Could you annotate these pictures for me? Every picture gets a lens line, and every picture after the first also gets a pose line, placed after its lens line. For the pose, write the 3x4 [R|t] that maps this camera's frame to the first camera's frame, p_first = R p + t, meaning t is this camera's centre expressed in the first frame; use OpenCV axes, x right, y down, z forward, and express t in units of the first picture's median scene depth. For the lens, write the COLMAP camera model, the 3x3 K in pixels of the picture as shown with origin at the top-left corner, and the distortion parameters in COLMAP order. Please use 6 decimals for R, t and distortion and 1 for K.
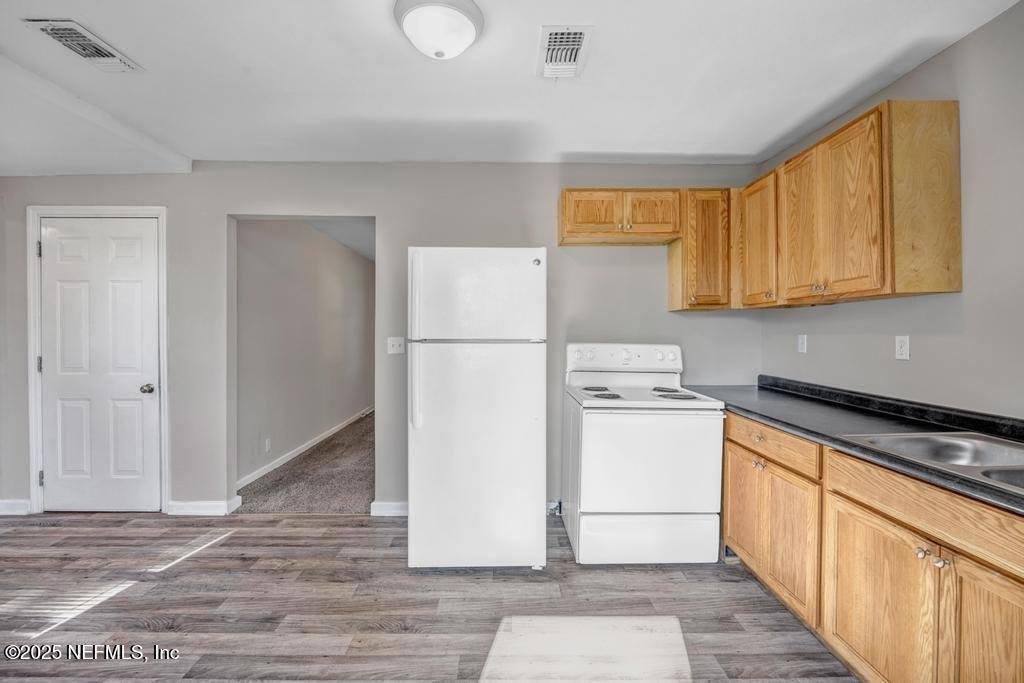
lens RADIAL K [[450.9, 0, 511.4], [0, 450.9, 337.7], [0, 0, 1]] dist [-0.014637, 0.001341]
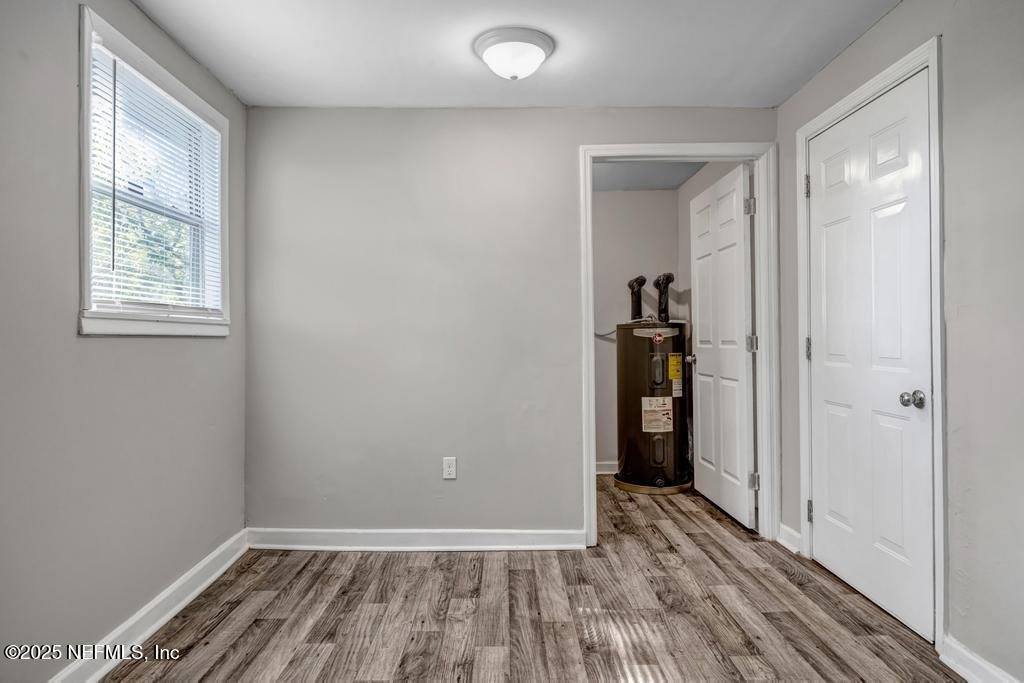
lens RADIAL K [[597.6, 0, 510.0], [0, 597.6, 336.1], [0, 0, 1]] dist [-0.003960, 0.002442]
pose [[-0.006069, -0.000525, -0.999981, -0.113893], [-0.001592, 0.999999, -0.000515, 0.043093], [0.999980, 0.001589, -0.006070, 0.560964]]
